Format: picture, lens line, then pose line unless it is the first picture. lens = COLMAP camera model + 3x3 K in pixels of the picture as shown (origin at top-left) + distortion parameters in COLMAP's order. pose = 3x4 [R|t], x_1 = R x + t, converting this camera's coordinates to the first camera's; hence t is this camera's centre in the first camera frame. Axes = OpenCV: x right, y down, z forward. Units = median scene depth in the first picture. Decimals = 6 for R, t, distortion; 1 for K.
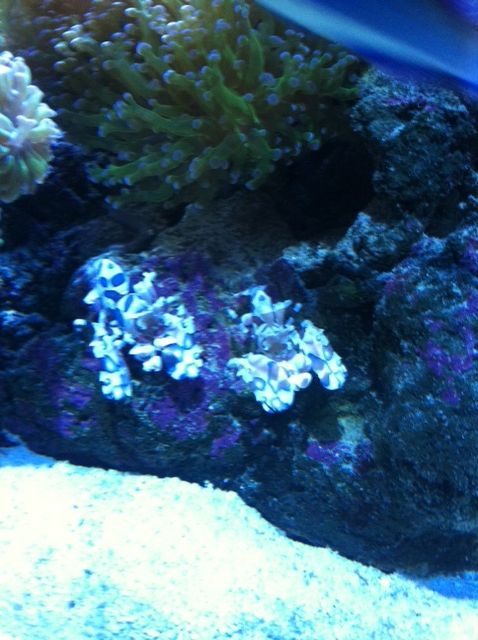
lens RADIAL K [[601.9, 0, 237.0], [0, 601.9, 307.7], [0, 0, 1]] dist [0.026347, -0.016176]
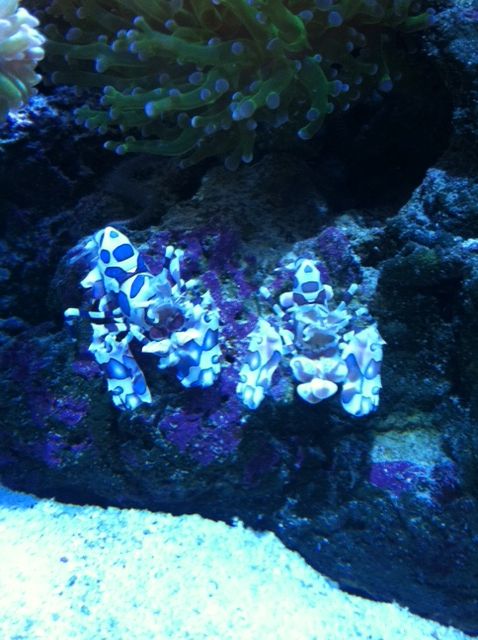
lens RADIAL K [[555.1, 0, 230.7], [0, 555.1, 320.2], [0, 0, 1]] dist [0.098420, -0.106204]
pose [[0.999126, -0.013972, 0.039393, -0.084193], [0.015997, 0.998542, -0.051553, 0.071701], [-0.038615, 0.052138, 0.997893, 0.273008]]
